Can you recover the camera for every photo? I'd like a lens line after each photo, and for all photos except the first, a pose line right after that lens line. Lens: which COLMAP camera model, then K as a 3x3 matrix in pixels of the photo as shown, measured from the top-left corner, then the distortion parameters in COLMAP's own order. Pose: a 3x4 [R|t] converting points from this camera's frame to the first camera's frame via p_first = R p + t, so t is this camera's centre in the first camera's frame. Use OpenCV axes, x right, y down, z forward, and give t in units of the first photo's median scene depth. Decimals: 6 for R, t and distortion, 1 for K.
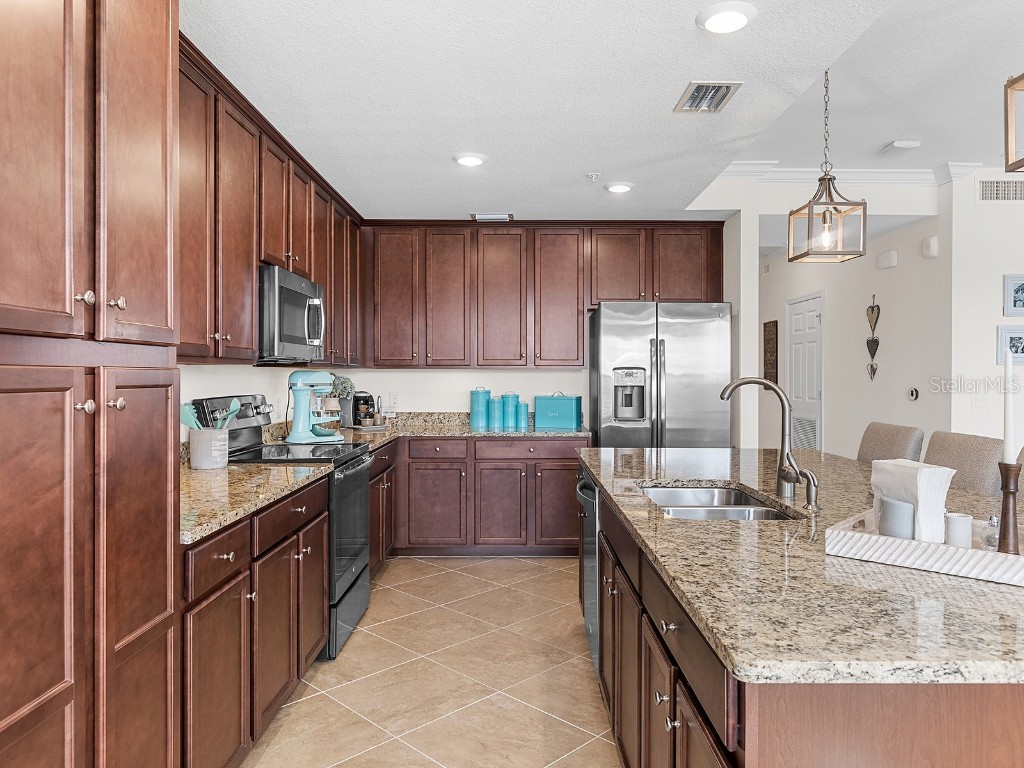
lens RADIAL K [[702.0, 0, 523.0], [0, 702.0, 375.8], [0, 0, 1]] dist [0.002014, -0.001955]
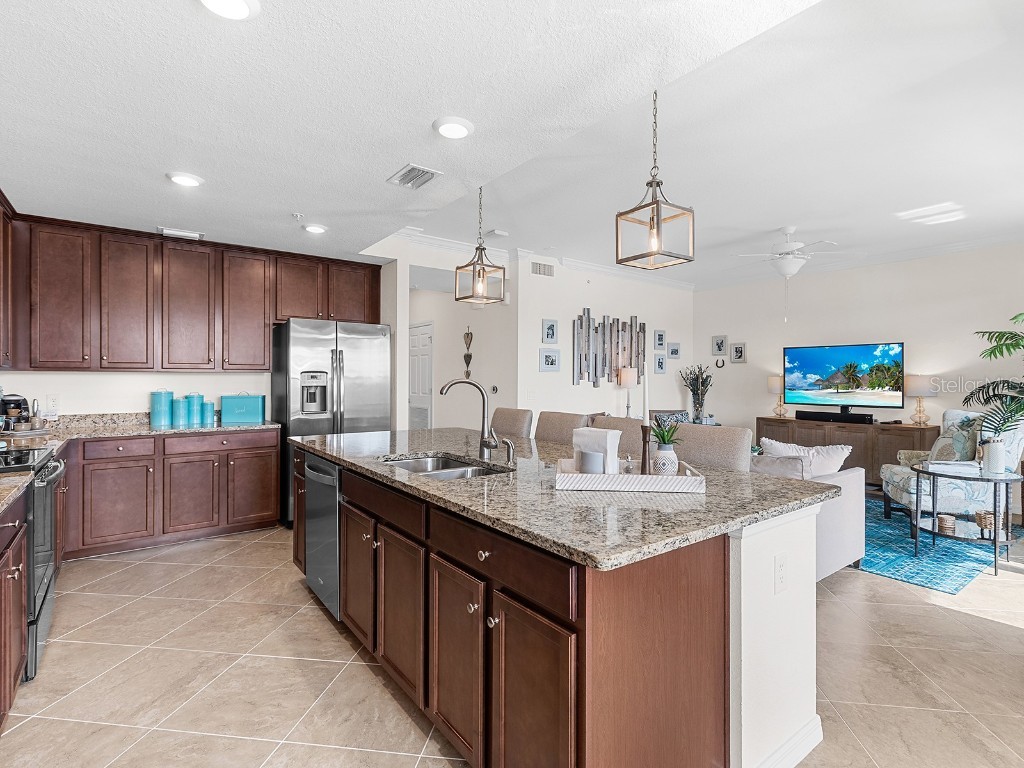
lens RADIAL K [[512.0, 0, 520.8], [0, 512.0, 377.8], [0, 0, 1]] dist [0.000624, -0.000047]
pose [[0.799082, 0.000867, 0.601222, -0.103932], [0.000026, 0.999999, -0.001478, 0.000764], [-0.601222, 0.001197, 0.799081, 0.038402]]
